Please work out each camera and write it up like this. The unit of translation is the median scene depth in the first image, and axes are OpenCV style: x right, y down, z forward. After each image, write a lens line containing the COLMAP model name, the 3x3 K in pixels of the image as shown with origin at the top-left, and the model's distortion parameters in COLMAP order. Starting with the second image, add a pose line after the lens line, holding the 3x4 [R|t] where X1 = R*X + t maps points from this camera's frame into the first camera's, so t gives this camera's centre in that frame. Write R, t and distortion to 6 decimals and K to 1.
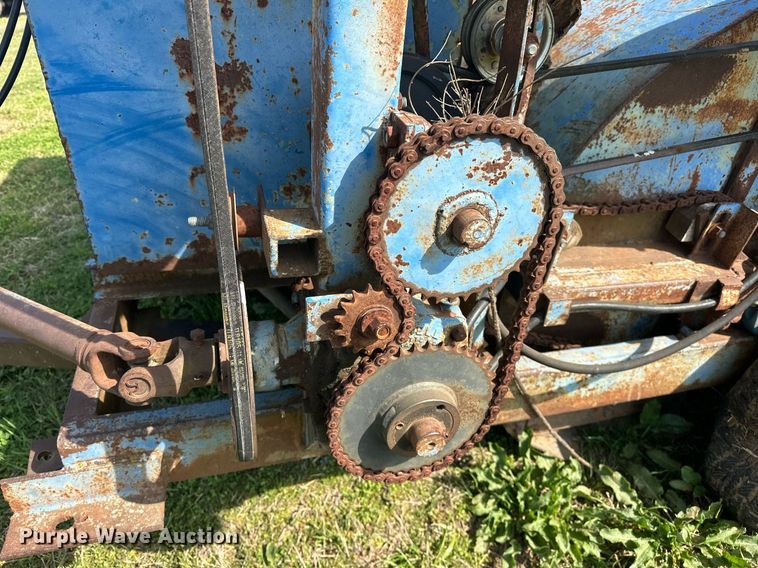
lens RADIAL K [[539.4, 0, 379.0], [0, 539.4, 284.0], [0, 0, 1]] dist [0.055038, -0.079323]
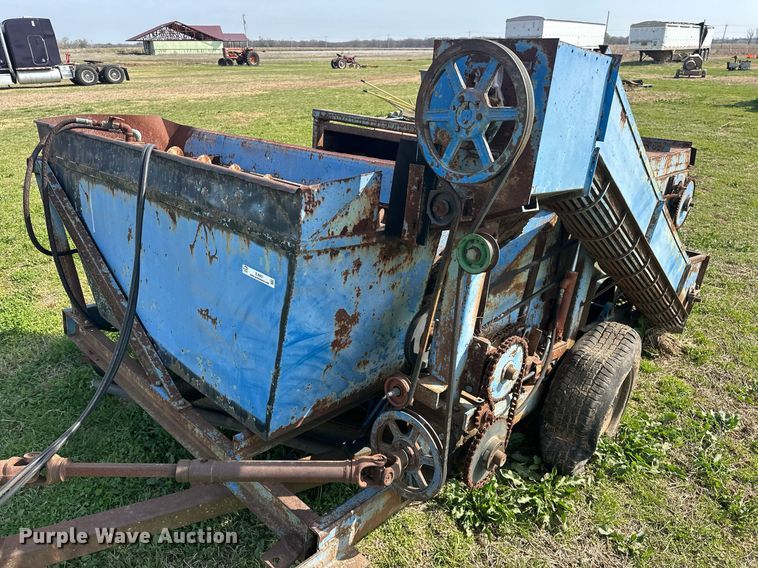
lens RADIAL K [[531.8, 0, 379.0], [0, 531.8, 284.0], [0, 0, 1]] dist [0.073683, -0.086872]
pose [[0.857567, -0.145493, 0.493366, -0.942982], [0.225925, 0.968231, -0.107173, -0.222988], [-0.462100, 0.203373, 0.863194, -0.656759]]
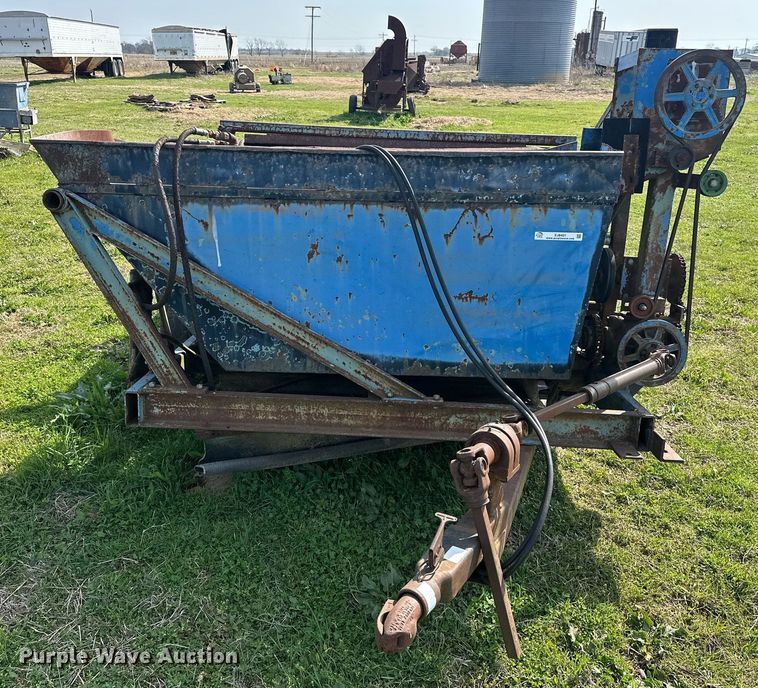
lens RADIAL K [[718.6, 0, 377.7], [0, 718.6, 322.5], [0, 0, 1]] dist [0.148519, -0.279753]
pose [[0.303999, -0.253031, 0.918455, -3.011351], [0.476279, 0.875320, 0.083504, -0.725480], [-0.825072, 0.412055, 0.386610, 0.473168]]
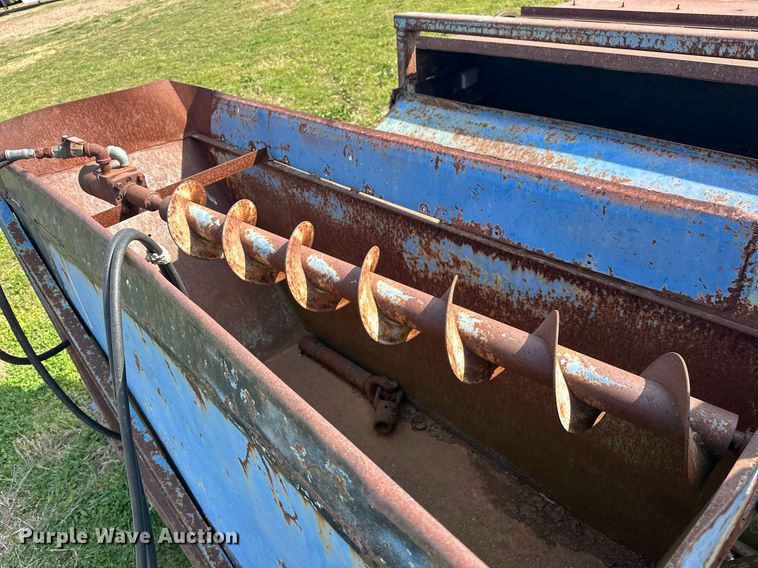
lens RADIAL K [[548.8, 0, 379.0], [0, 548.8, 284.0], [0, 0, 1]] dist [0.052431, -0.070193]
pose [[0.885796, -0.336322, 0.319770, -0.577460], [0.333609, 0.940467, 0.065018, -0.911749], [-0.322600, 0.049085, 0.945262, 0.237720]]
